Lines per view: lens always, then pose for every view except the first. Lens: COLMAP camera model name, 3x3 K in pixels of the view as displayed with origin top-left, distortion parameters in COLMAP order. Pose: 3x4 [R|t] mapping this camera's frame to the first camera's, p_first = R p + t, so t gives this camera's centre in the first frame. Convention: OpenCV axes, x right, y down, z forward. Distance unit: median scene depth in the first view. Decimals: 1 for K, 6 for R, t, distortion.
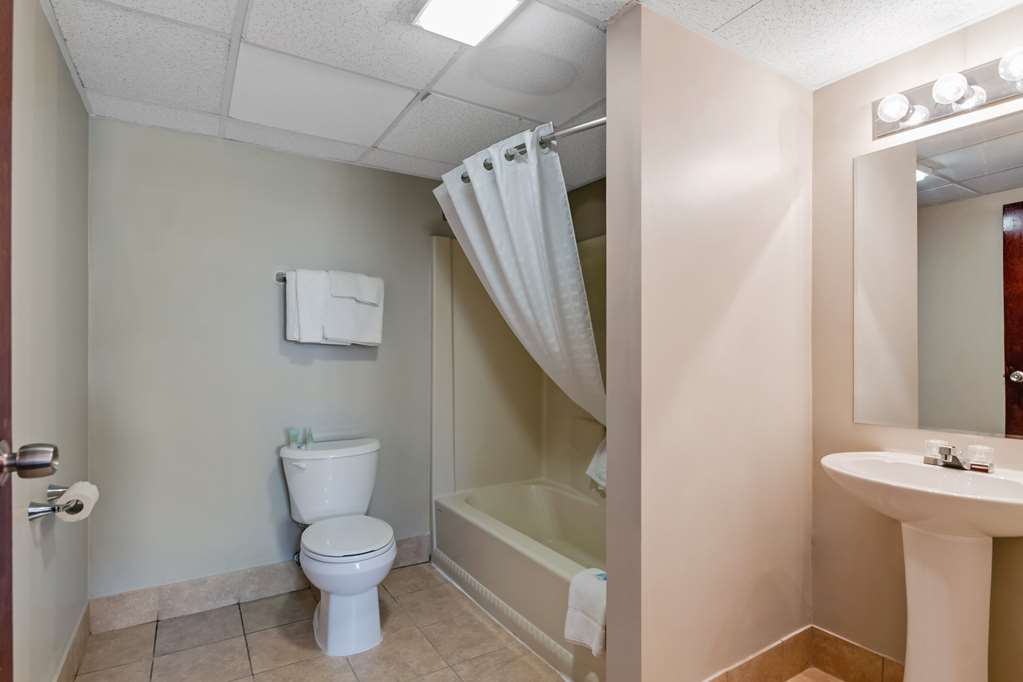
lens RADIAL K [[503.8, 0, 508.9], [0, 503.8, 341.4], [0, 0, 1]] dist [-0.005252, -0.000416]
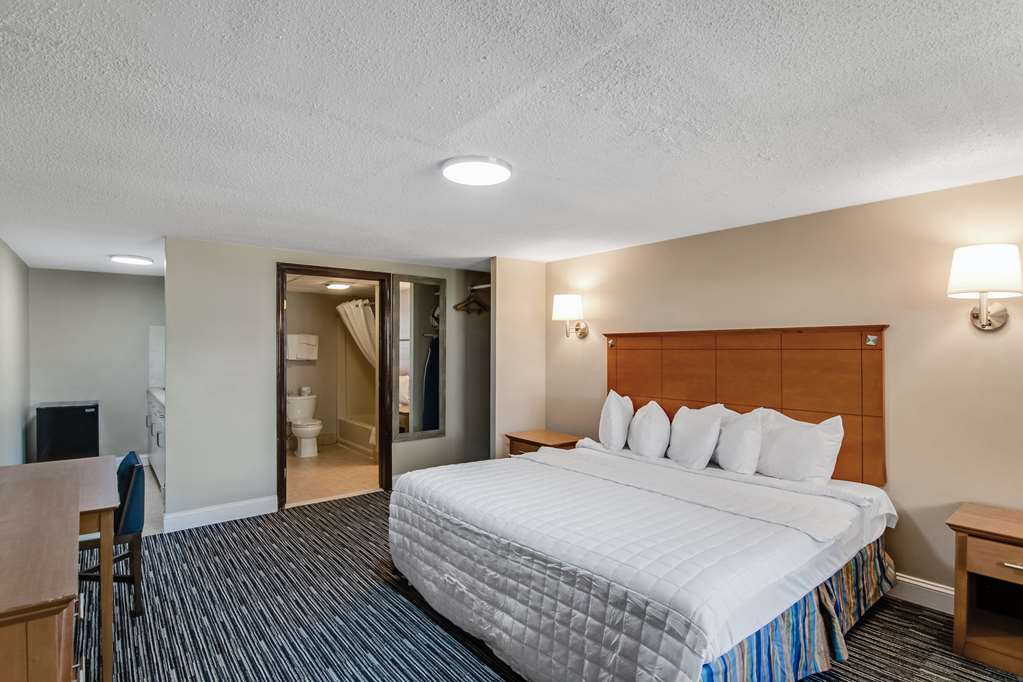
lens RADIAL K [[503.8, 0, 512.0], [0, 503.8, 344.8], [0, 0, 1]] dist [-0.005252, -0.000416]
pose [[0.991488, -0.000084, 0.130196, 0.444552], [0.001327, 0.999954, -0.009461, -0.049424], [-0.130189, 0.009553, 0.991443, -1.874495]]
